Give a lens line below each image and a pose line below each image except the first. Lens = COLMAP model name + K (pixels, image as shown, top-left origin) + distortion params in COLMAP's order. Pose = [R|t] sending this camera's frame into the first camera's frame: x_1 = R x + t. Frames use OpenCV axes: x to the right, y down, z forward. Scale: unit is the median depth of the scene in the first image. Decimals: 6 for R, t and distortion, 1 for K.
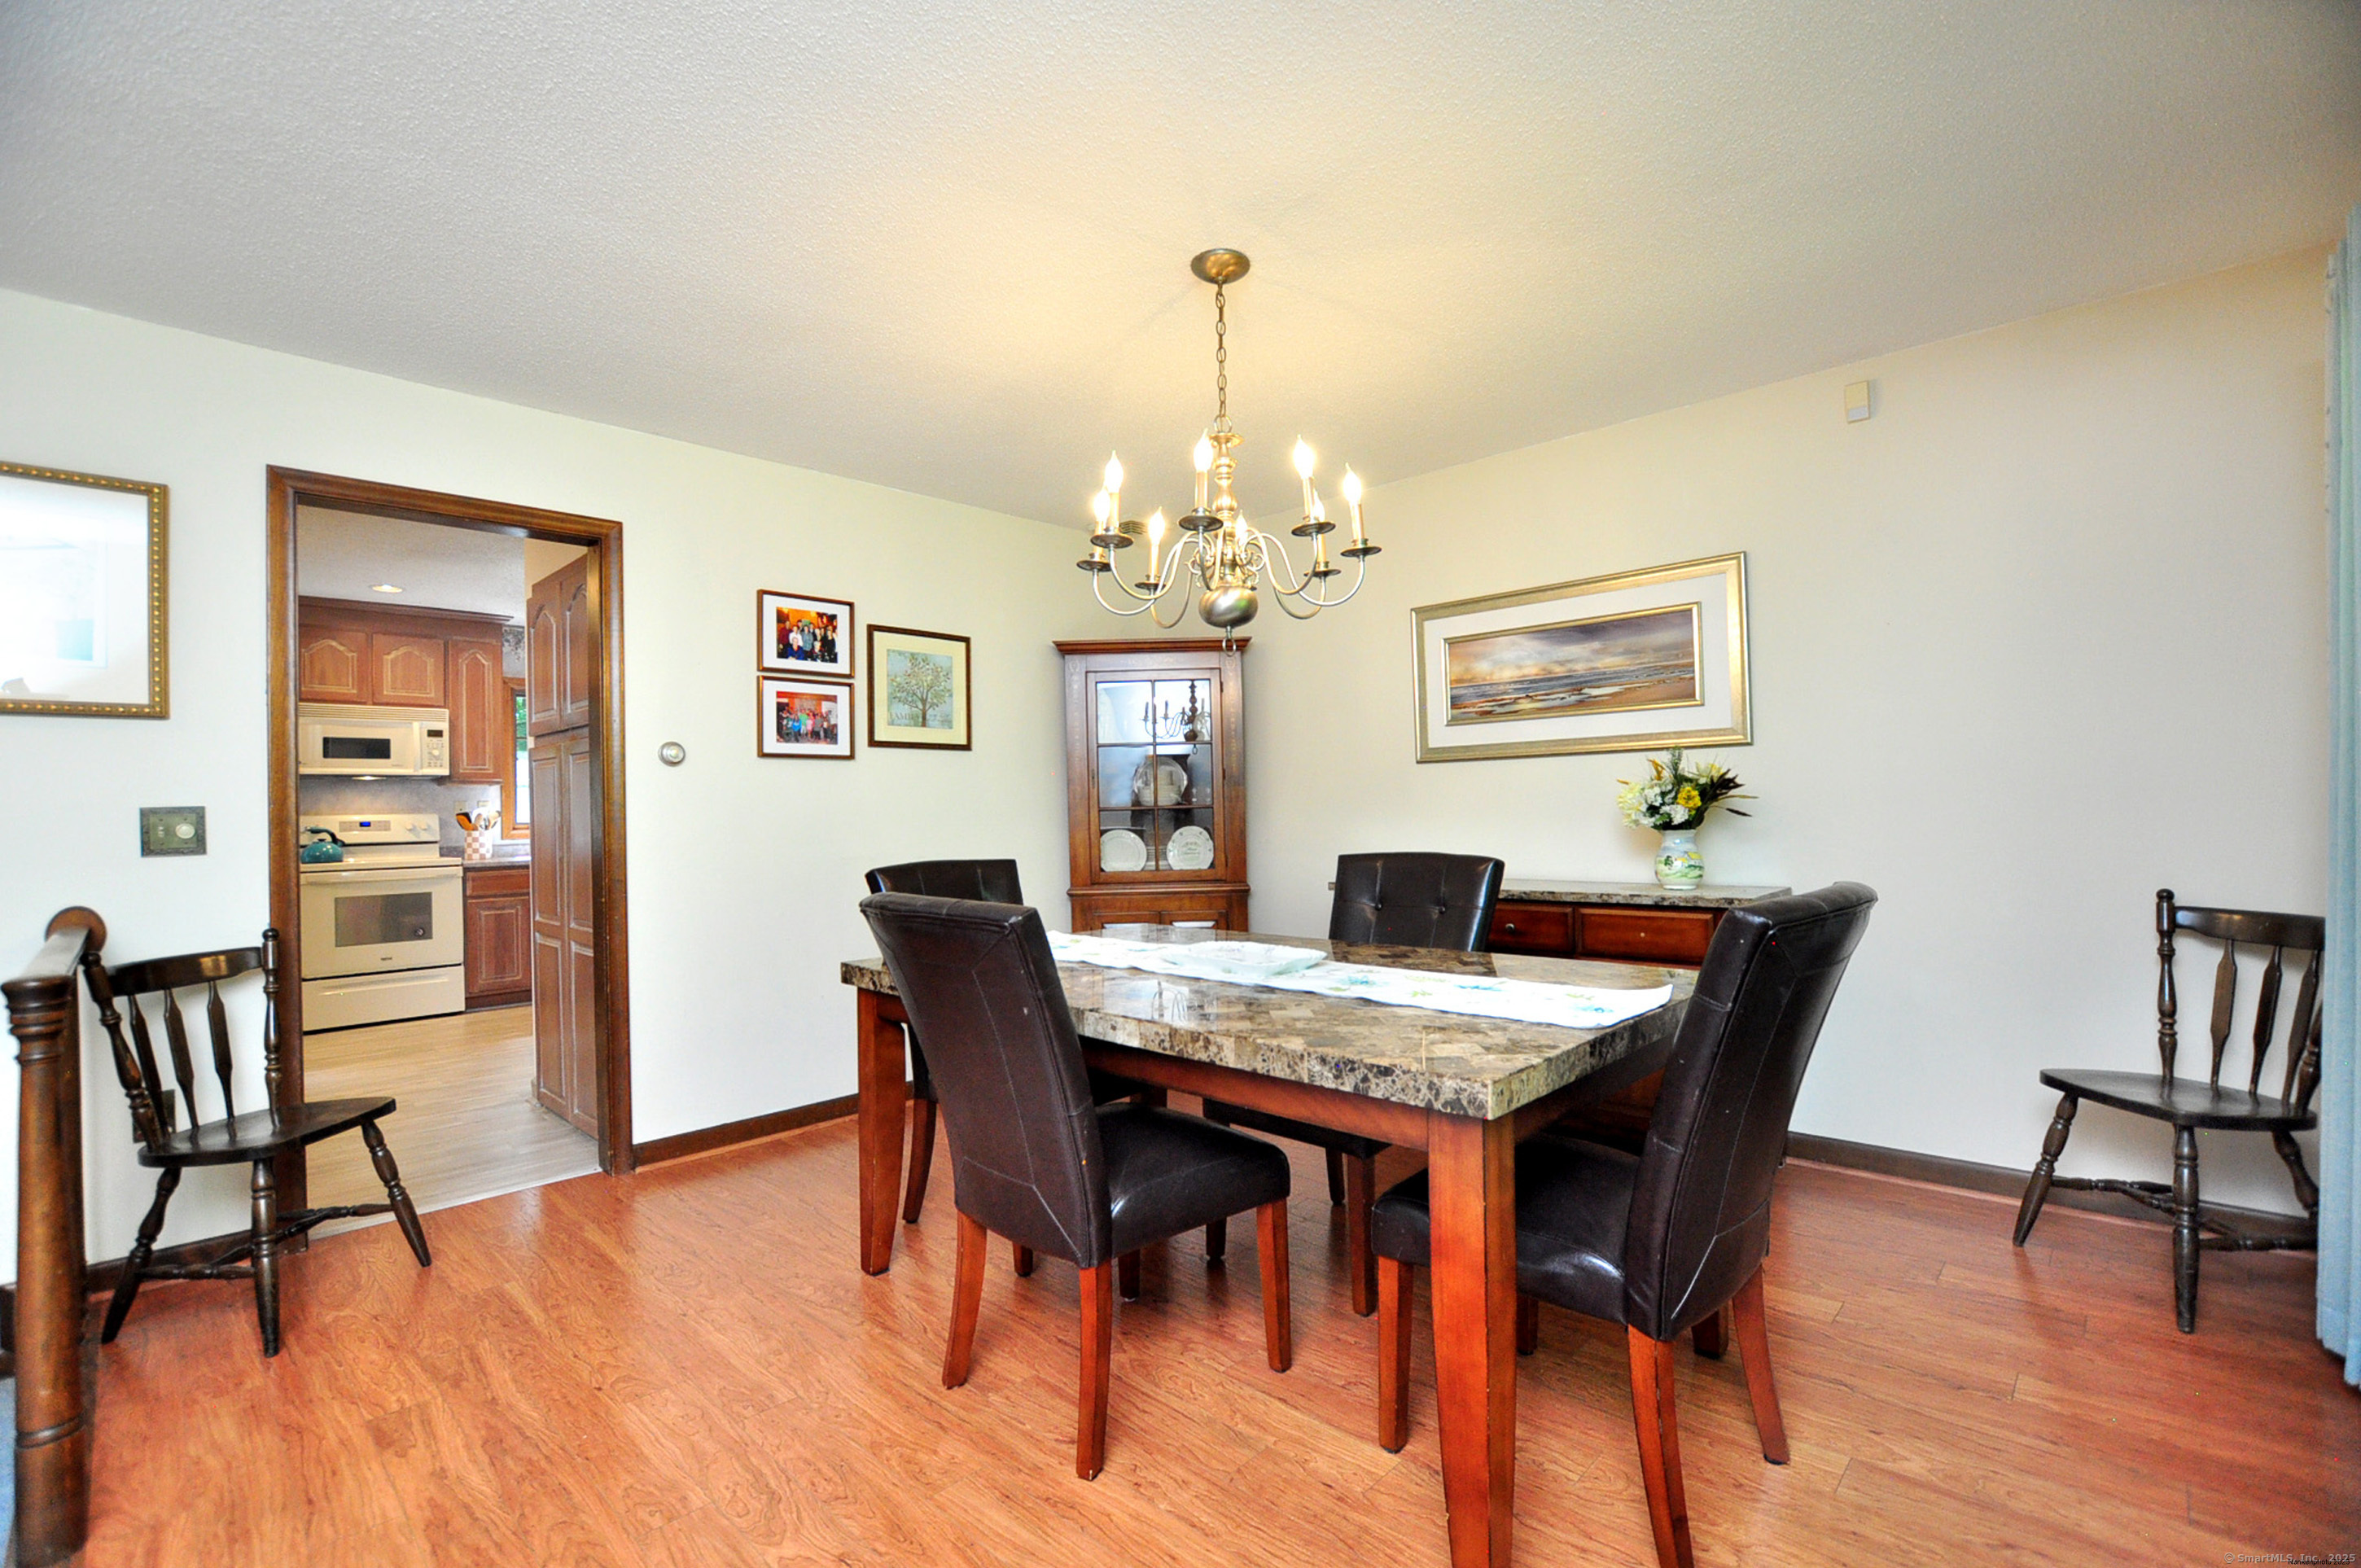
lens RADIAL K [[1038.4, 0, 1187.4], [0, 1038.4, 788.0], [0, 0, 1]] dist [-0.031357, 0.004577]
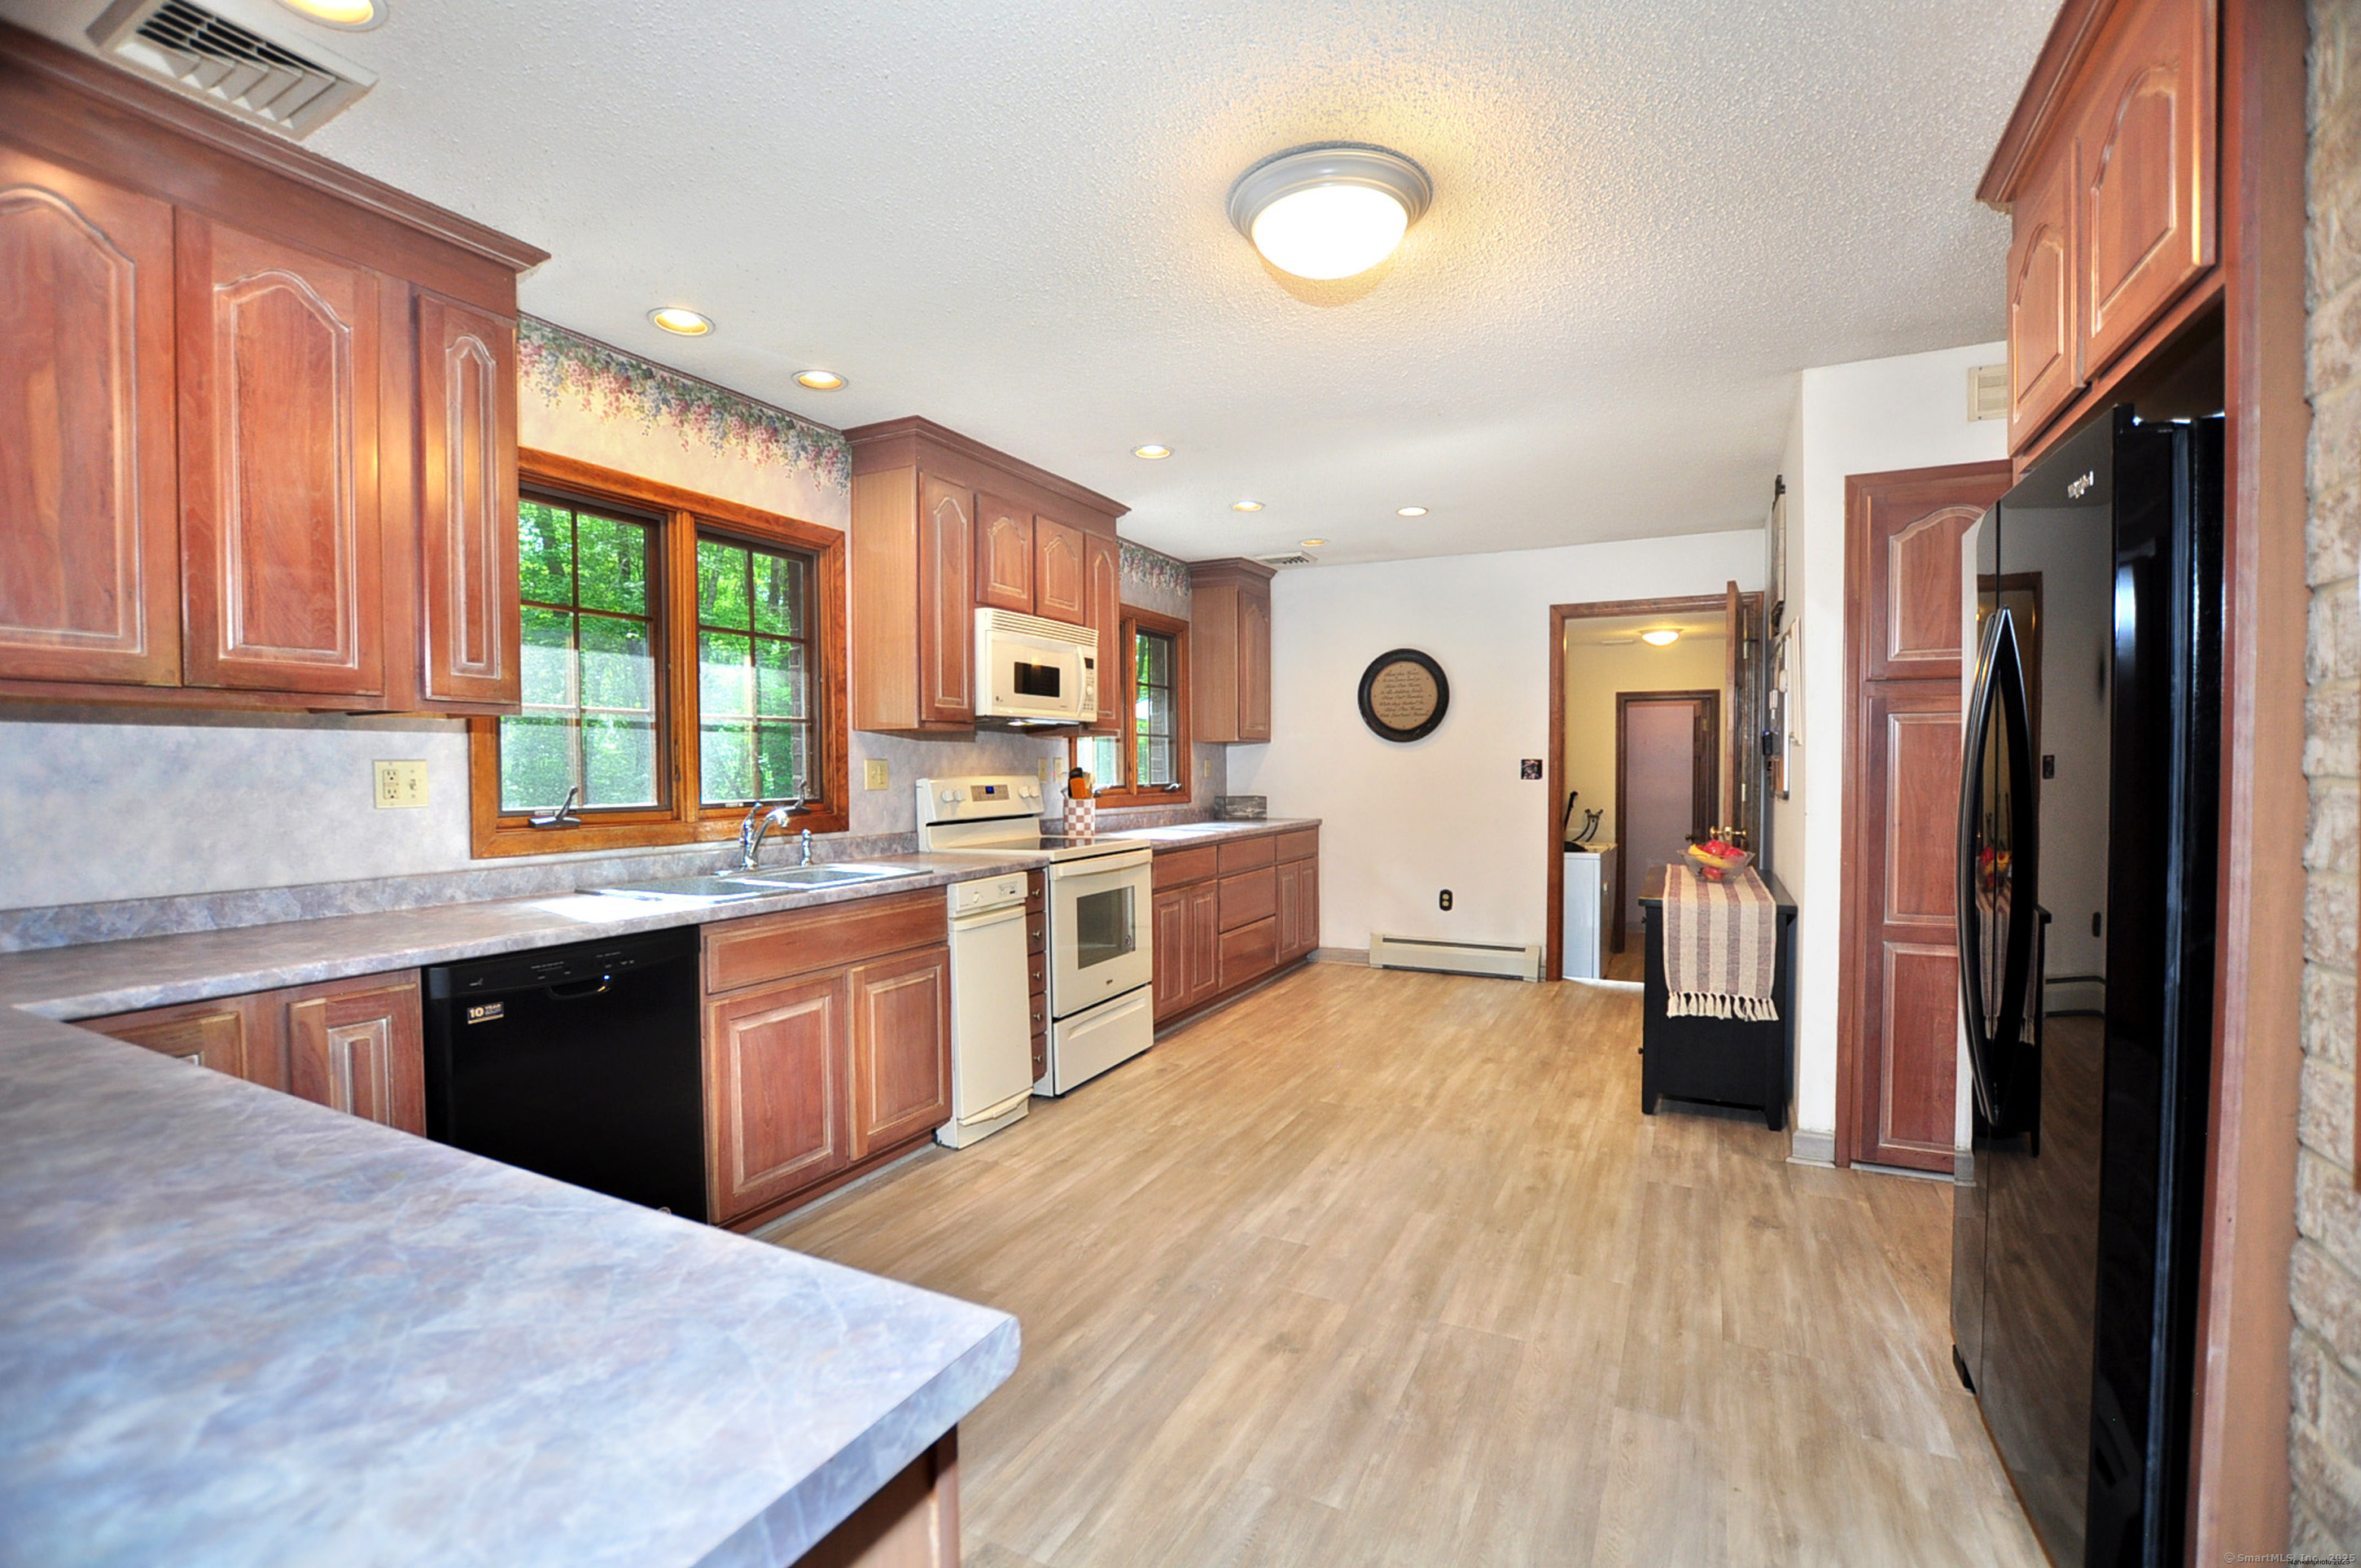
lens RADIAL K [[1038.4, 0, 1201.3], [0, 1038.4, 787.0], [0, 0, 1]] dist [-0.031357, 0.004577]
pose [[0.955675, 0.006537, 0.294352, -0.890478], [-0.013714, 0.999657, 0.022324, 0.016272], [-0.294105, -0.025371, 0.955436, 0.287878]]
